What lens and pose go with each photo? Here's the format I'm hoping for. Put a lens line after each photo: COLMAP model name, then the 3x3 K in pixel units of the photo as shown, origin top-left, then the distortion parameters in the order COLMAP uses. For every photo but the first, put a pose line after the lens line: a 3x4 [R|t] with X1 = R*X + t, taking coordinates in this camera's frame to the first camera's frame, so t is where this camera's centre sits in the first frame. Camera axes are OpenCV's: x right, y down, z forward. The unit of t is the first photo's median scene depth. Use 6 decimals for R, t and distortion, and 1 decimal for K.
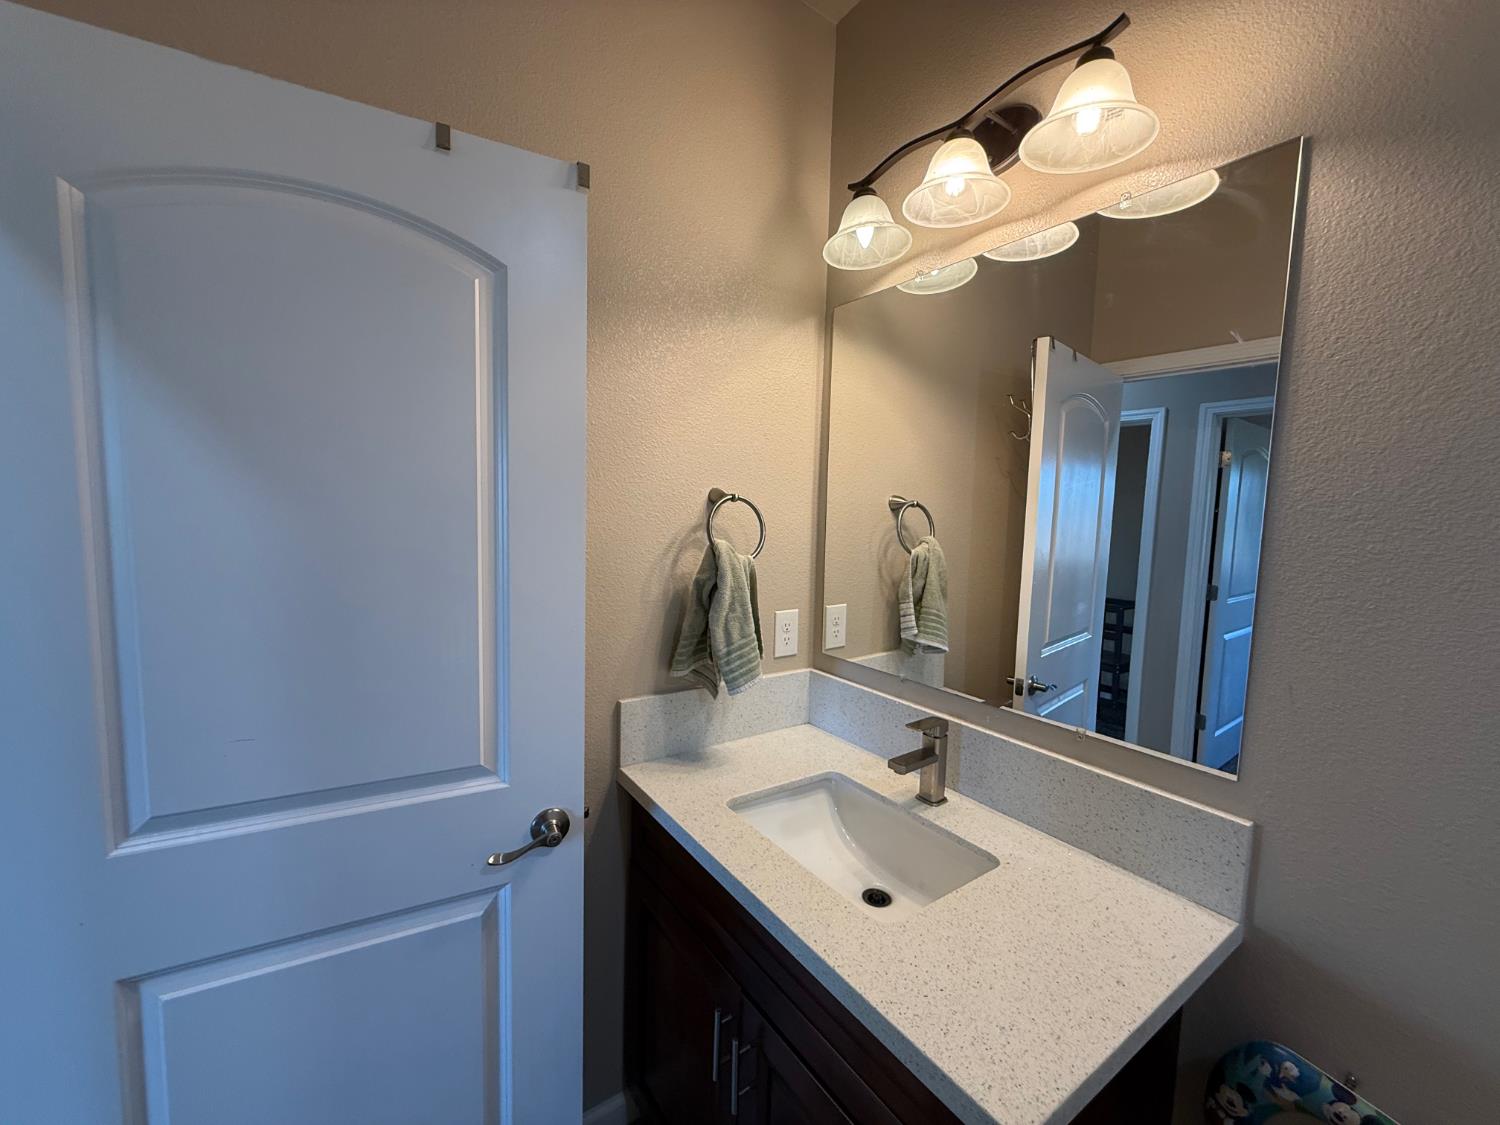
lens RADIAL K [[599.3, 0, 744.9], [0, 599.3, 561.8], [0, 0, 1]] dist [-0.000296, 0.000405]
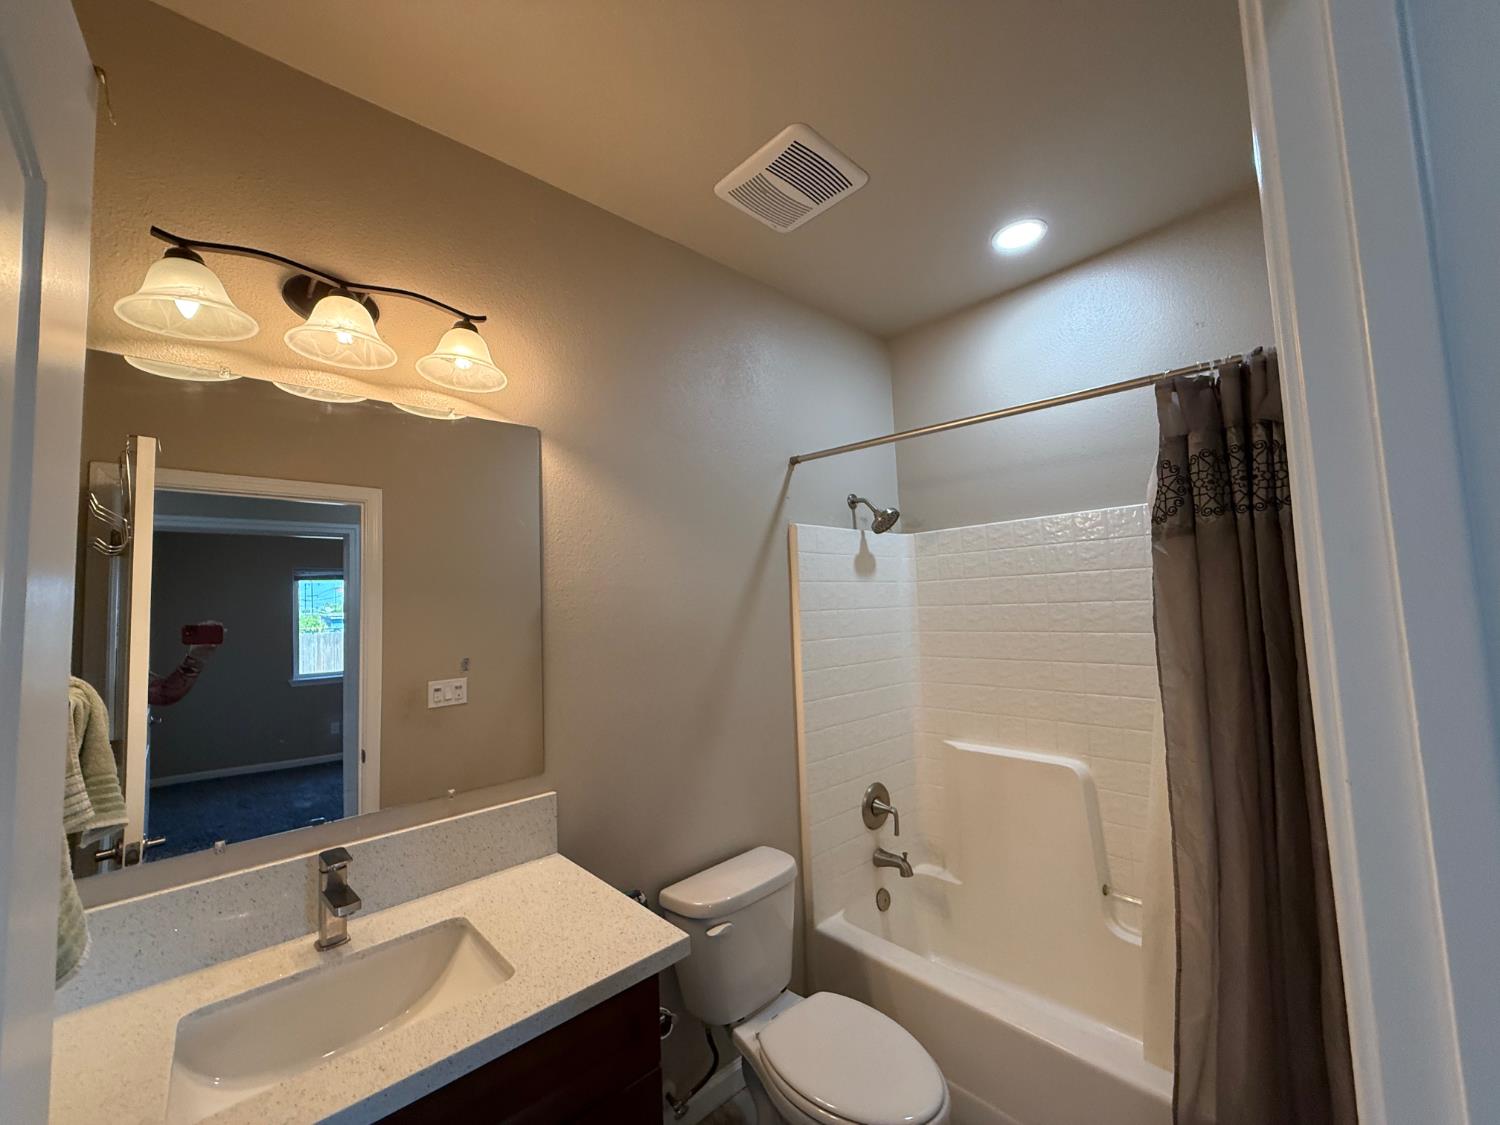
lens RADIAL K [[599.3, 0, 744.9], [0, 599.3, 561.8], [0, 0, 1]] dist [-0.000296, 0.000405]
pose [[-0.131343, 0.053912, 0.989870, -0.761312], [0.126970, 0.991211, -0.037138, -0.076153], [-0.983172, 0.120806, -0.137034, 0.448654]]
